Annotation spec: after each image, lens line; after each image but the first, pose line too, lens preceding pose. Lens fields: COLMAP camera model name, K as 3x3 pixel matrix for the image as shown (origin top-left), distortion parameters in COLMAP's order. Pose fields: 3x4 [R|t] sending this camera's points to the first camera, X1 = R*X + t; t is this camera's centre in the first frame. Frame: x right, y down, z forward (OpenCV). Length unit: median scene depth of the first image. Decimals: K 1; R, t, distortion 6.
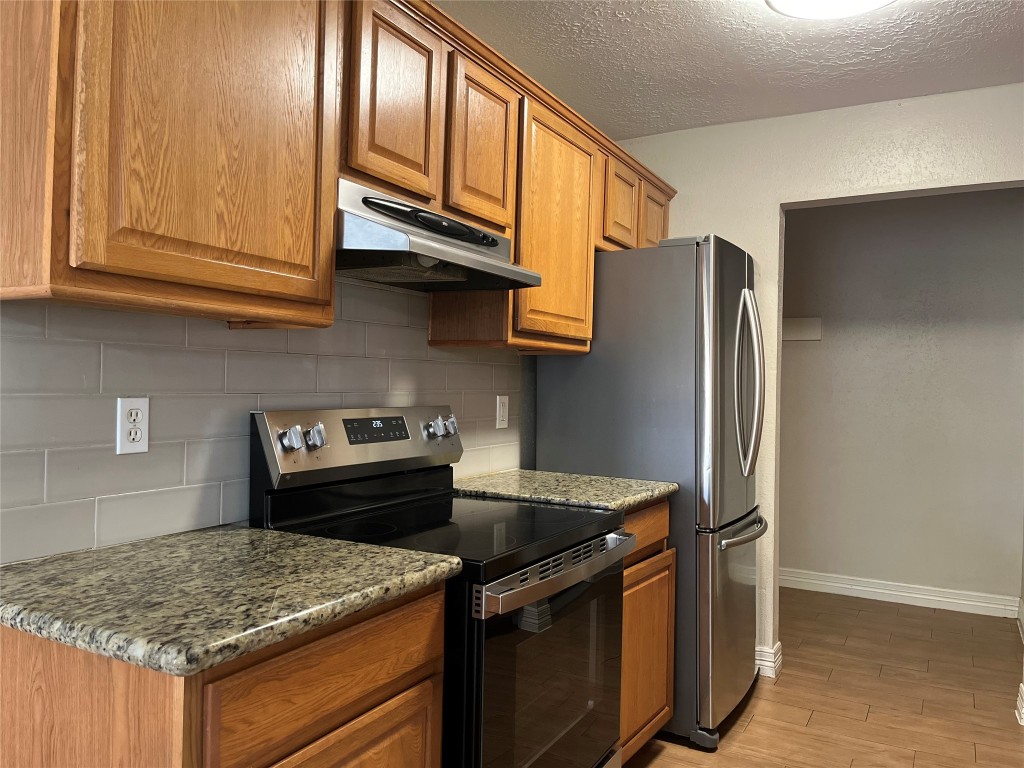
lens RADIAL K [[773.4, 0, 512.0], [0, 773.4, 384.0], [0, 0, 1]] dist [0.076481, -0.091974]
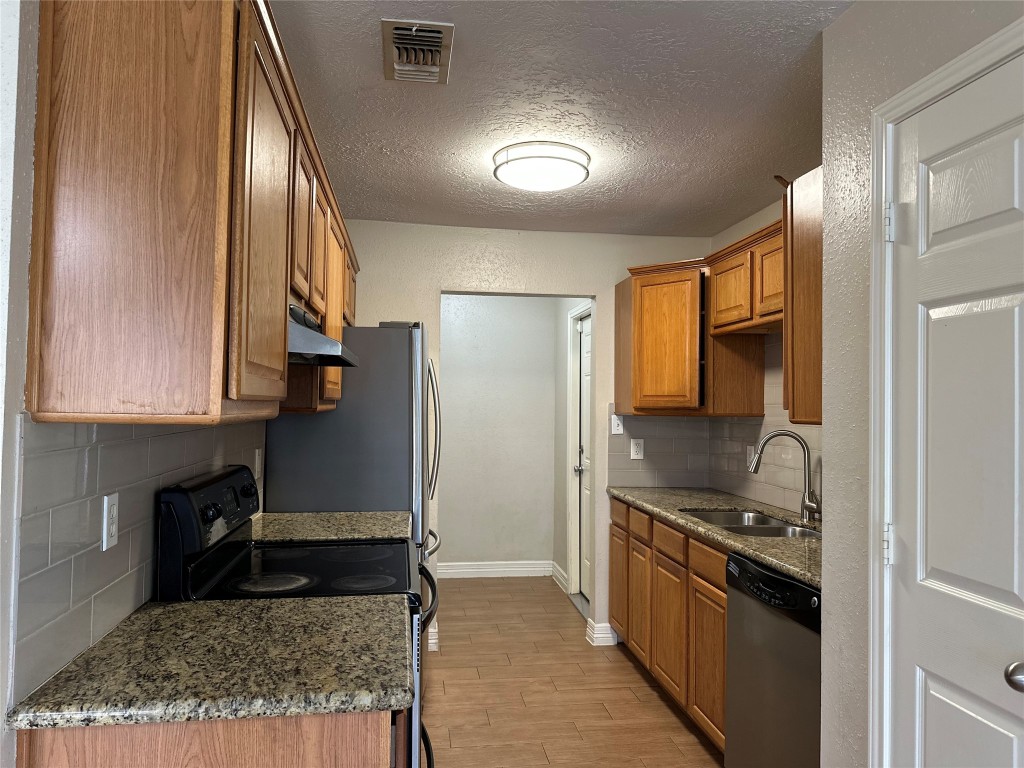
lens RADIAL K [[723.1, 0, 512.0], [0, 723.1, 384.0], [0, 0, 1]] dist [0.029125, 0.000217]
pose [[0.790543, 0.012276, 0.612283, -0.938235], [-0.004079, 0.999882, -0.014781, -0.164619], [-0.612393, 0.009187, 0.790500, -0.129624]]
